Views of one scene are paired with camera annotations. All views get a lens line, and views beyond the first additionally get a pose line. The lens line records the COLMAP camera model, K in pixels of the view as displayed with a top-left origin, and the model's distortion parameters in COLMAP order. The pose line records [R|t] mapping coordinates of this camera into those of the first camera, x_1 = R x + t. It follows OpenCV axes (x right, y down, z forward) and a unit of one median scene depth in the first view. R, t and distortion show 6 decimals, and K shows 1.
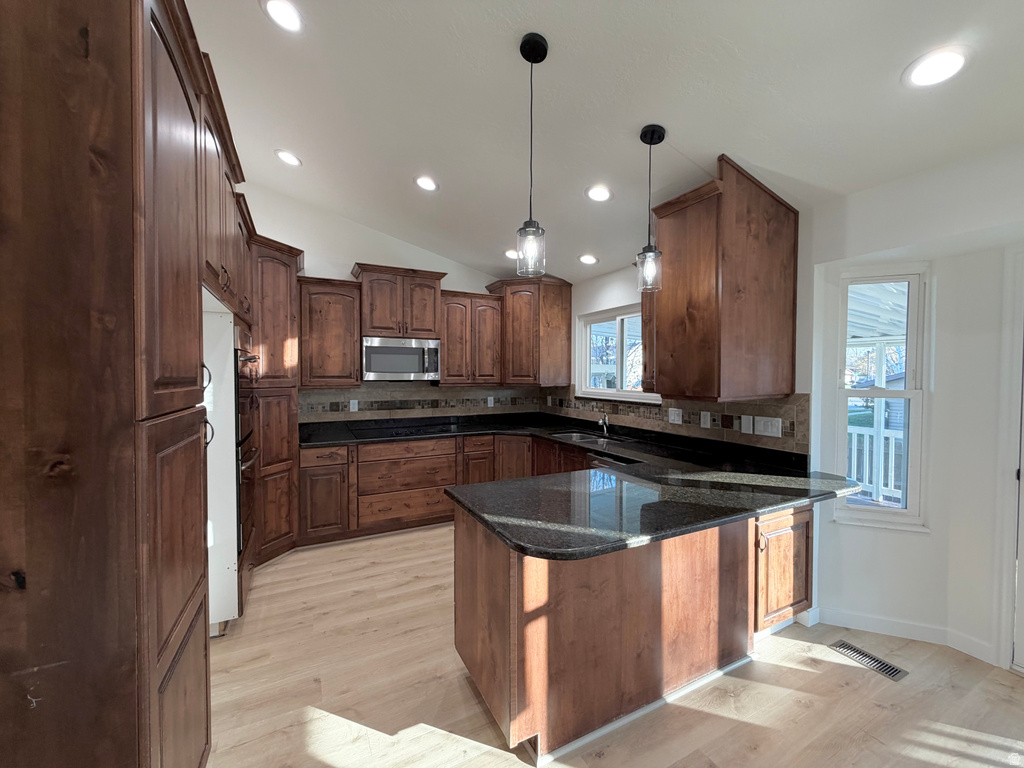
lens RADIAL K [[408.5, 0, 509.8], [0, 408.5, 382.1], [0, 0, 1]] dist [0.001902, -0.000033]
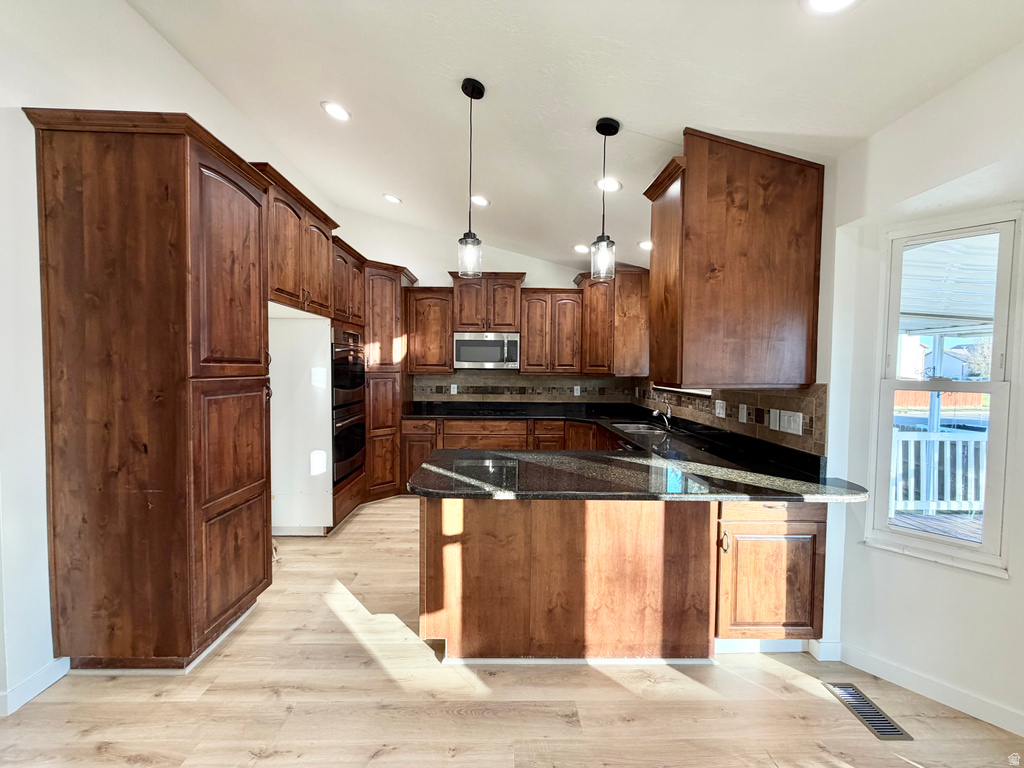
lens RADIAL K [[408.5, 0, 509.2], [0, 408.5, 381.6], [0, 0, 1]] dist [0.001902, -0.000033]
pose [[0.898099, 0.022226, -0.439230, 0.529879], [-0.016730, 0.999726, 0.016381, 0.021285], [0.439474, -0.007364, 0.898225, -0.035630]]
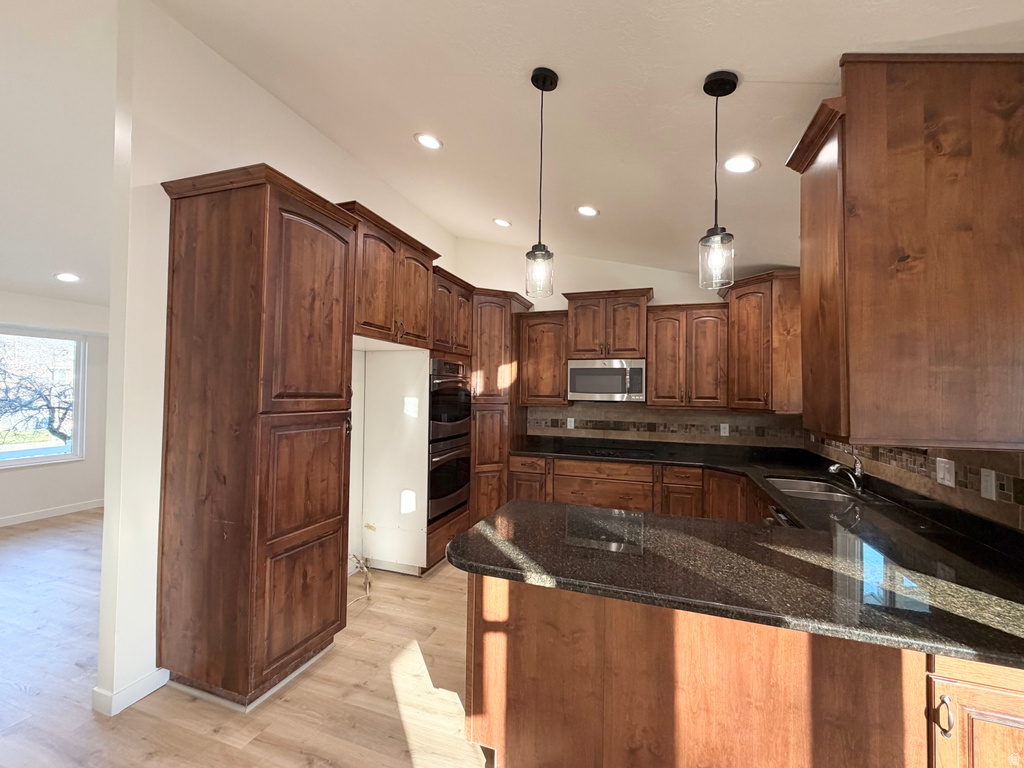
lens RADIAL K [[428.2, 0, 511.3], [0, 428.2, 381.6], [0, 0, 1]] dist [0.000946, -0.000160]
pose [[0.692090, -0.008907, -0.721756, 0.582650], [-0.028680, 0.998795, -0.039827, -0.005487], [0.721241, 0.048264, 0.691000, 0.170022]]
